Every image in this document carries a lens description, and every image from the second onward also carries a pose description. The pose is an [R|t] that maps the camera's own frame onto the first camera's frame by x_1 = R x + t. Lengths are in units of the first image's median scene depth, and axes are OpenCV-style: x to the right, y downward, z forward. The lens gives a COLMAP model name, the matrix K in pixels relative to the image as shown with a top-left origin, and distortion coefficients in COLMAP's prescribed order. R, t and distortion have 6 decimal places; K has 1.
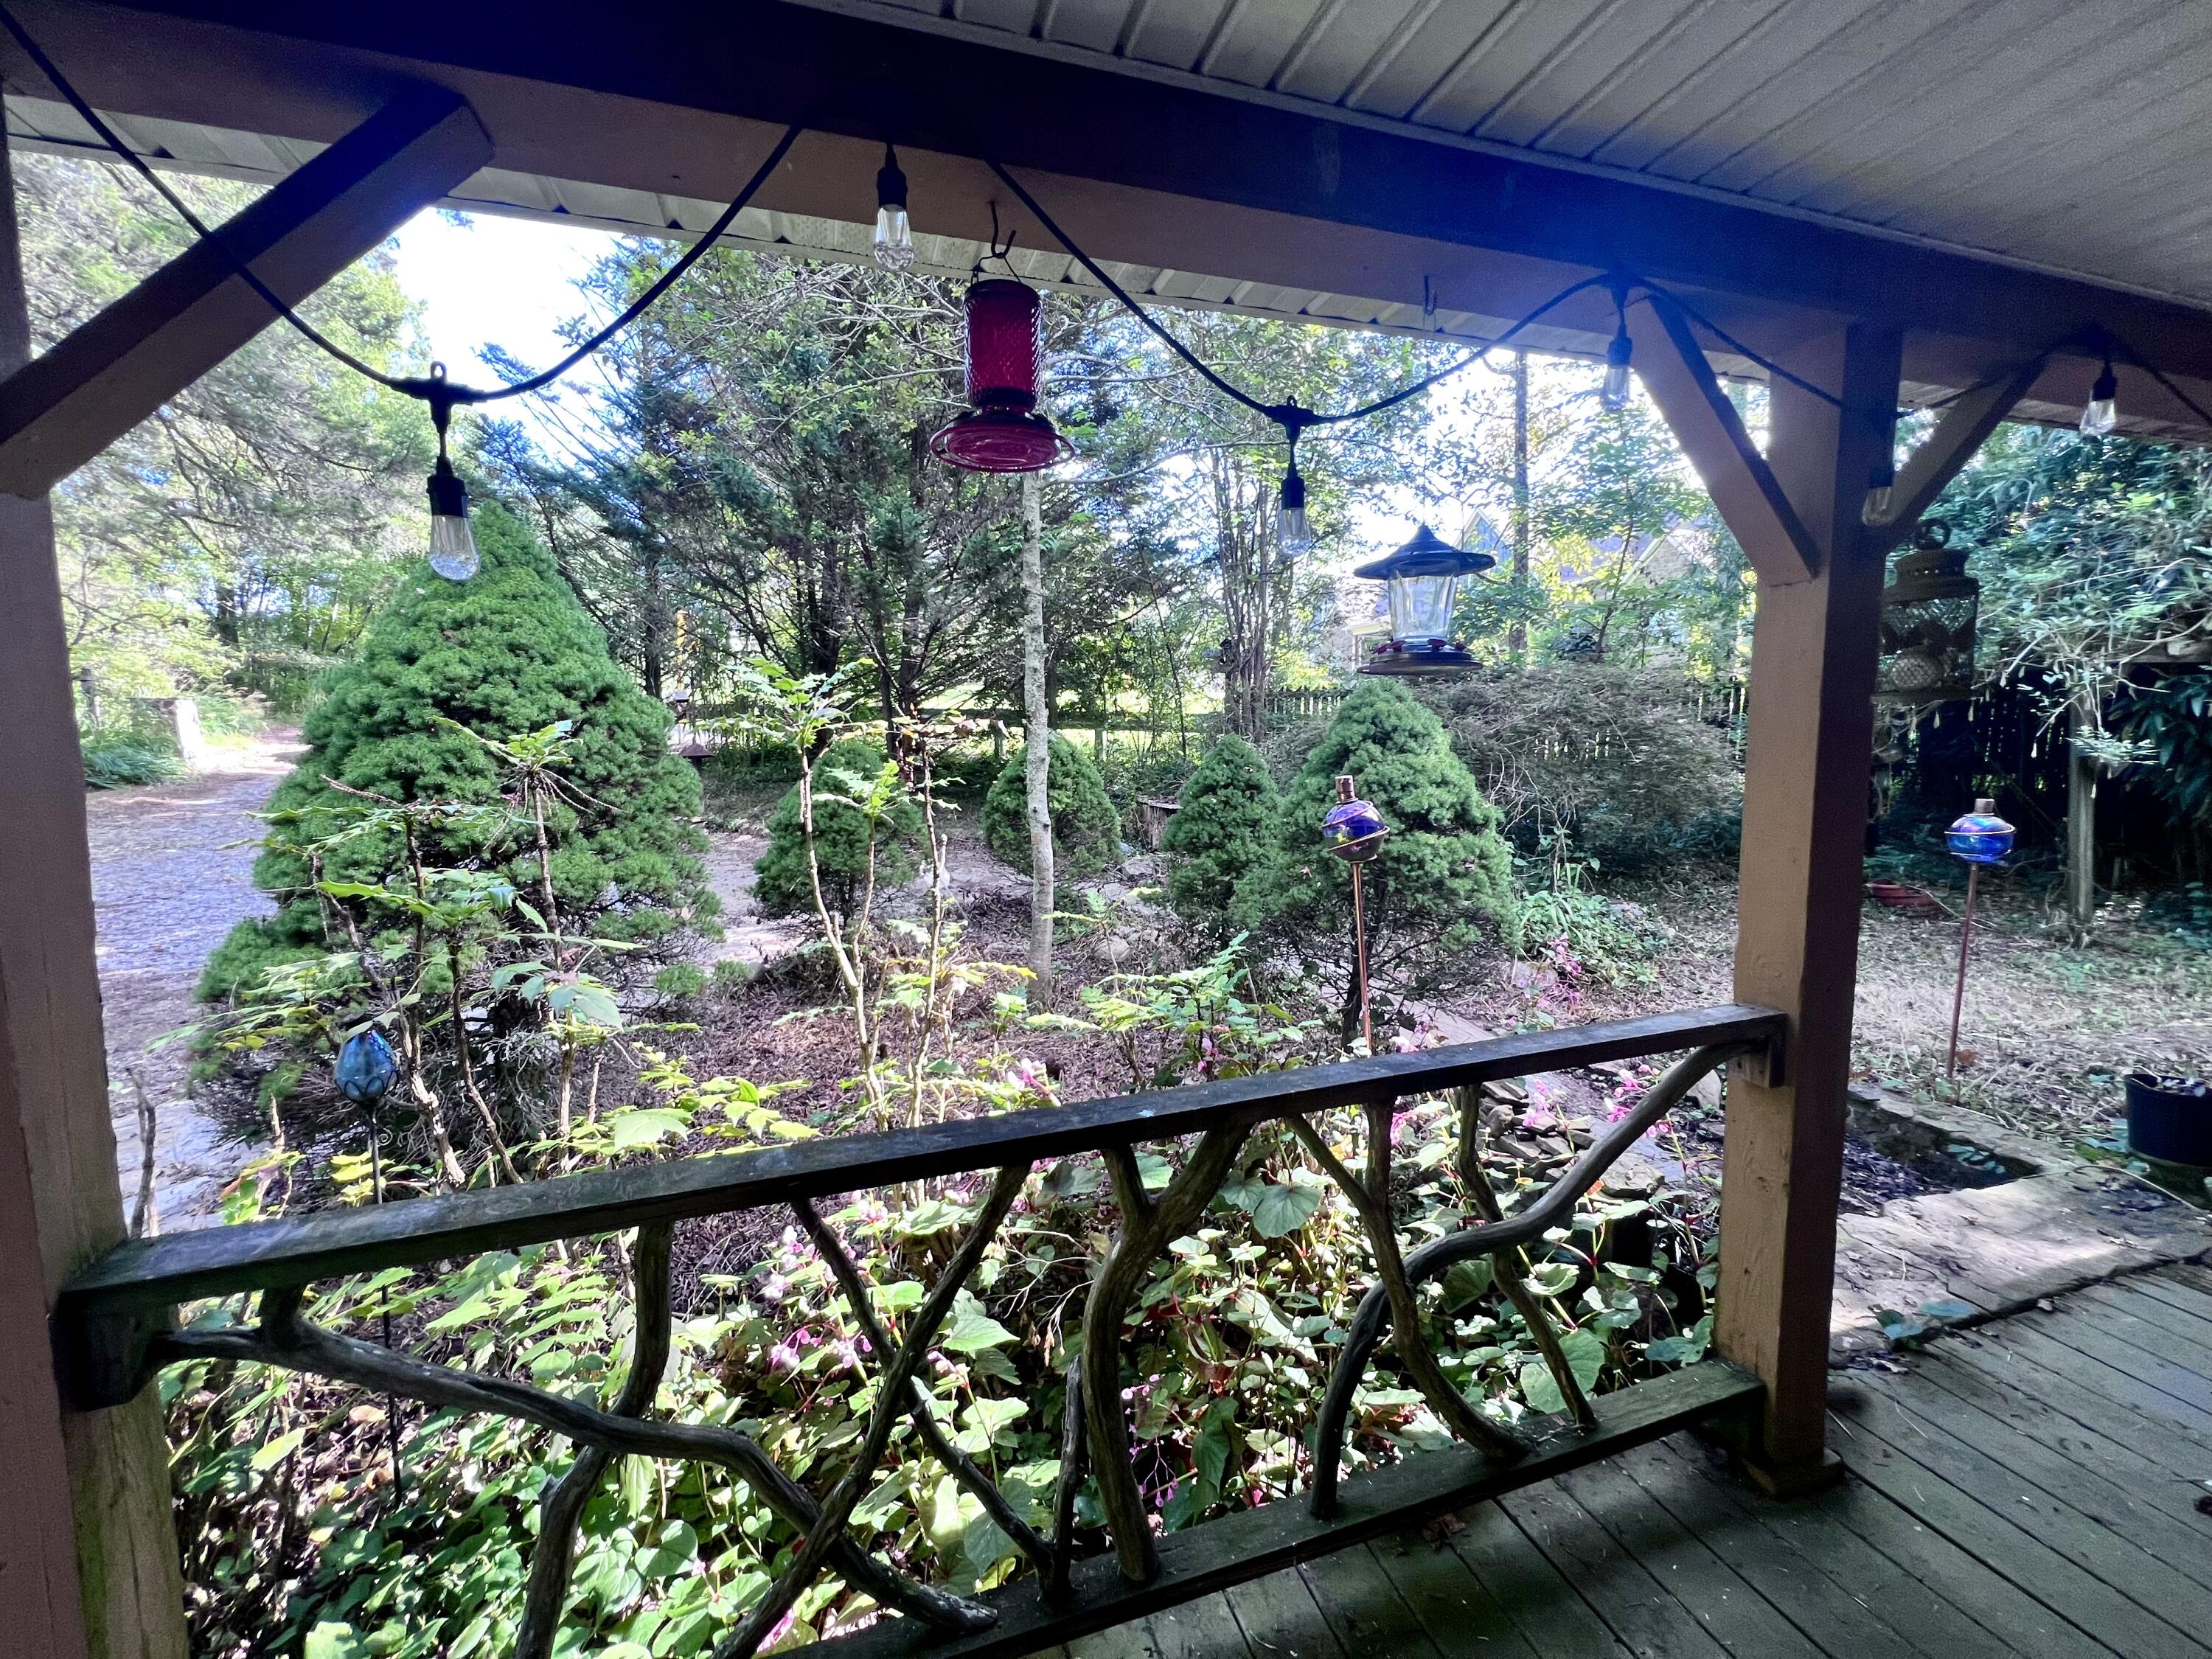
lens RADIAL K [[892.1, 0, 1104.7], [0, 892.1, 829.8], [0, 0, 1]] dist [-0.001448, -0.000105]
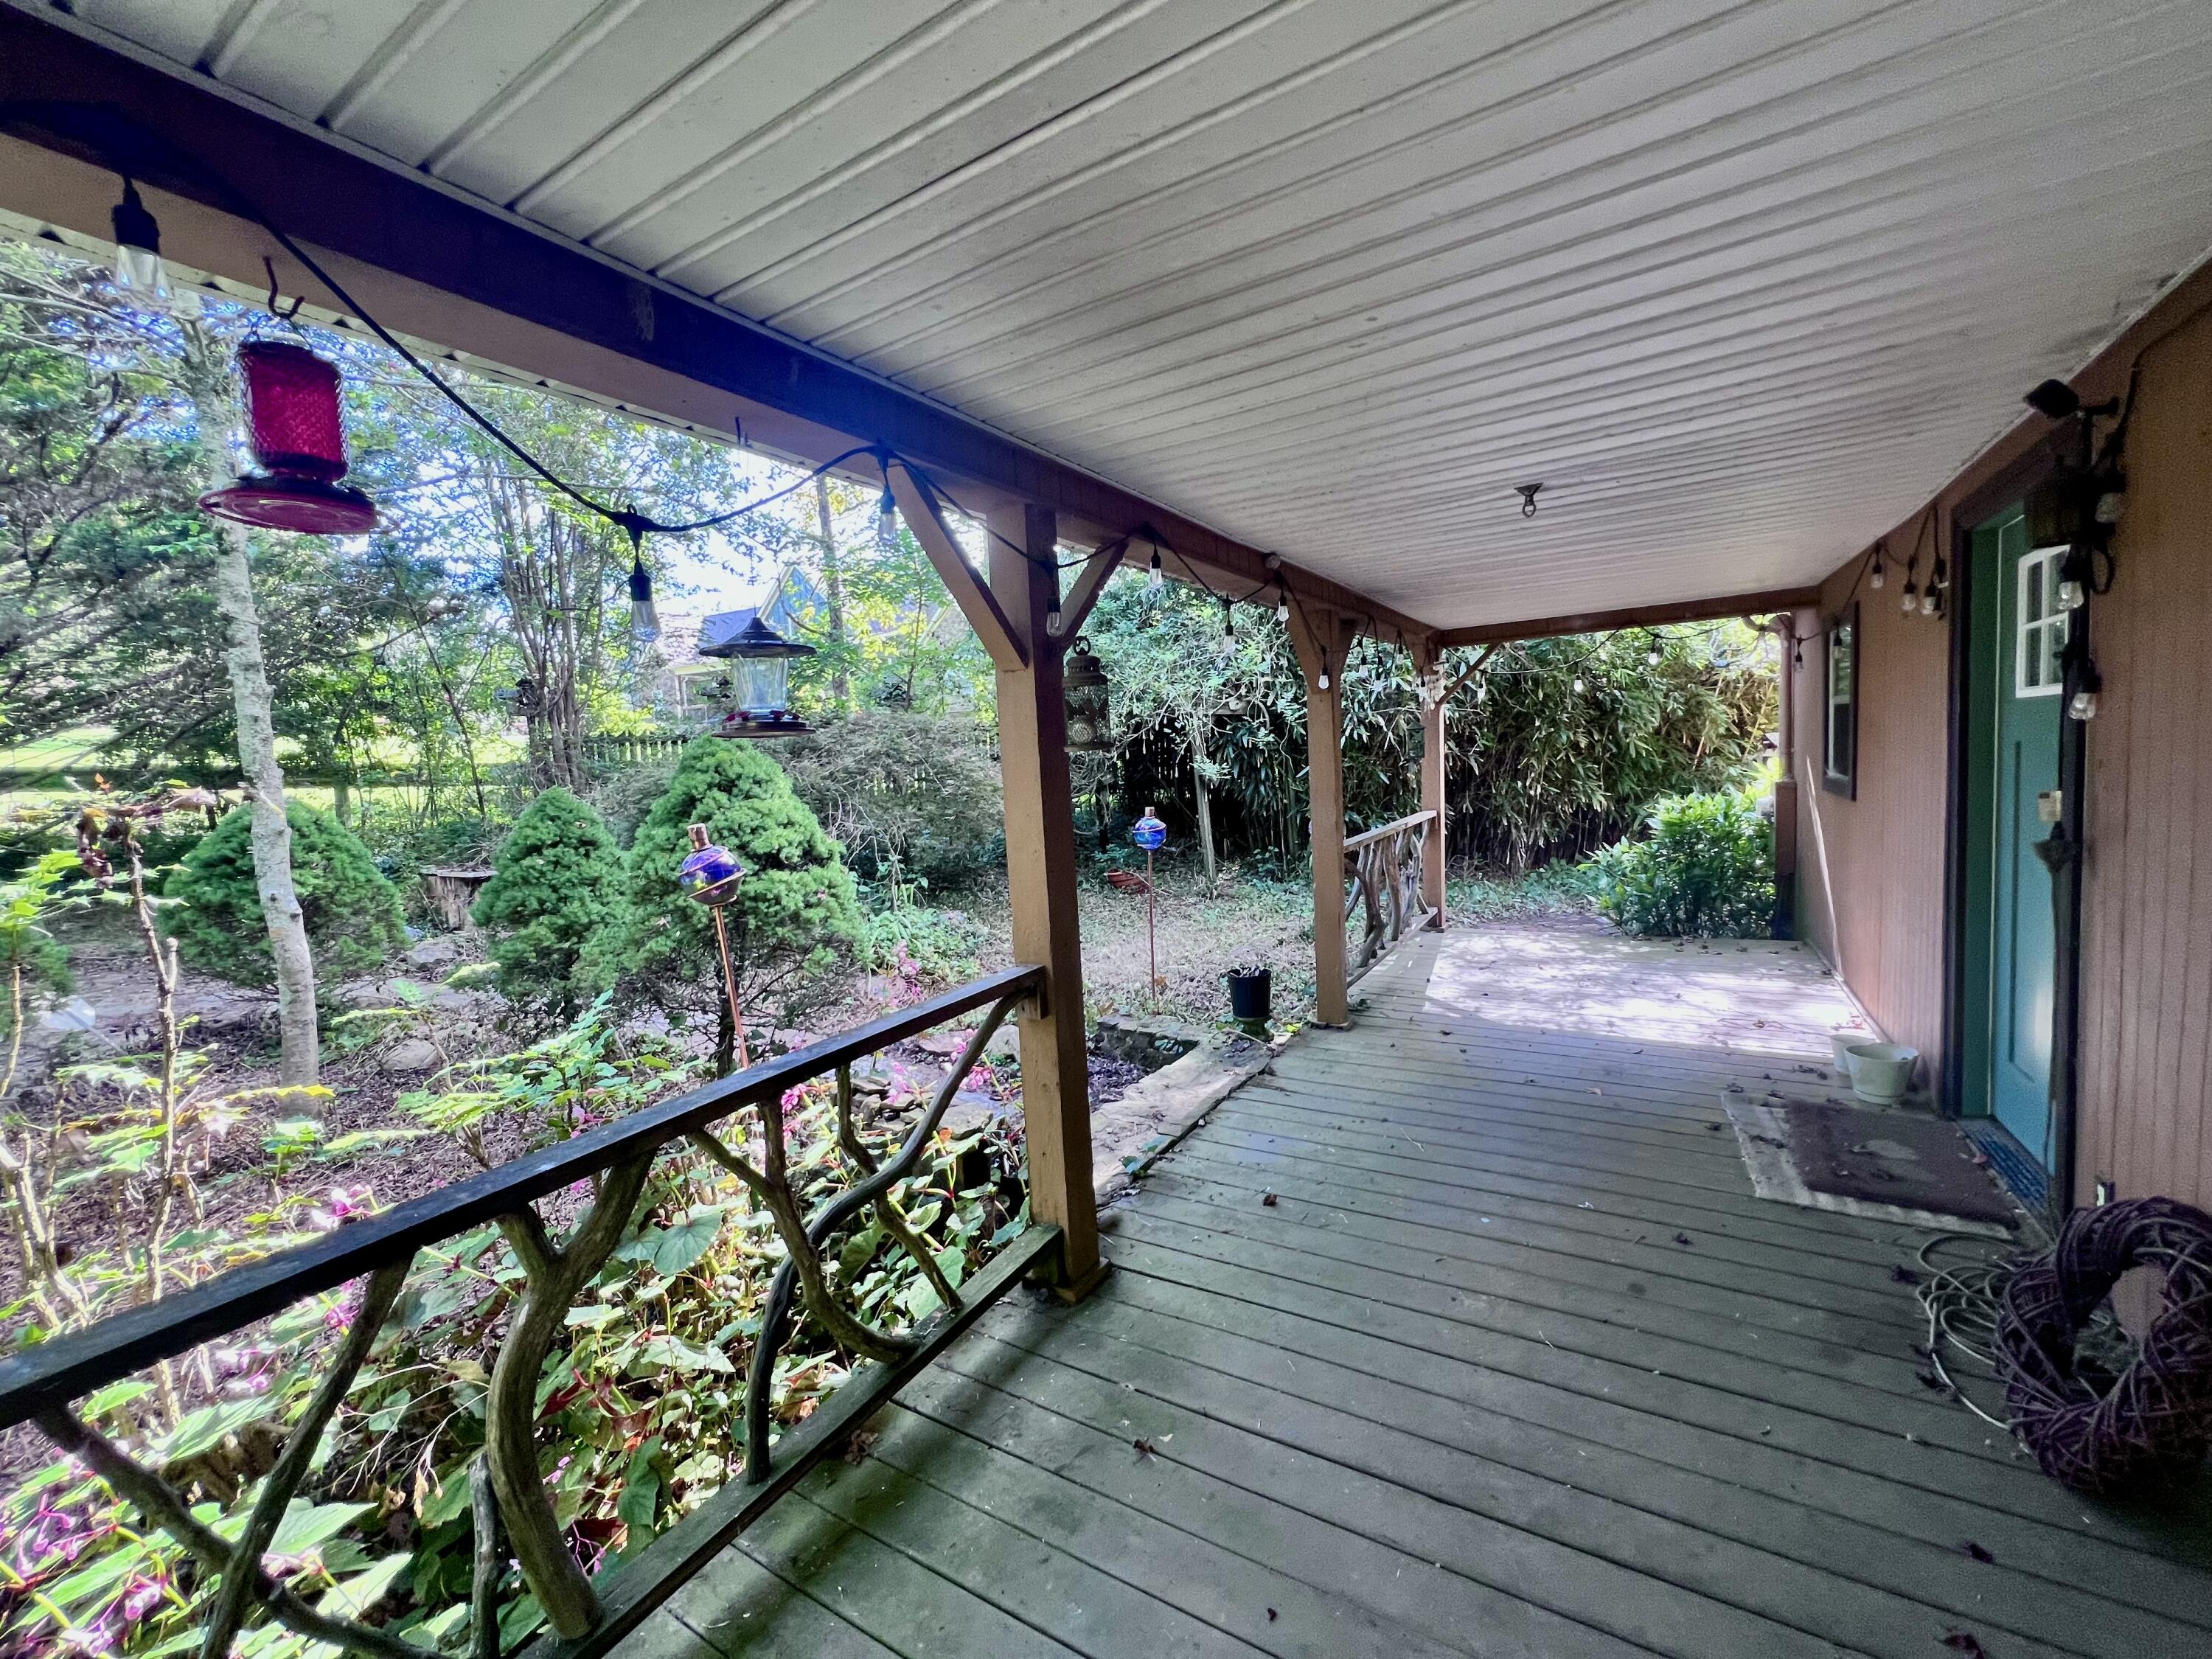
lens RADIAL K [[892.1, 0, 1108.5], [0, 892.1, 832.1], [0, 0, 1]] dist [-0.001448, -0.000105]
pose [[0.755991, -0.081439, 0.649497, -0.048545], [0.109006, 0.994039, -0.002238, 0.003527], [-0.645443, 0.072490, 0.760361, -0.112933]]
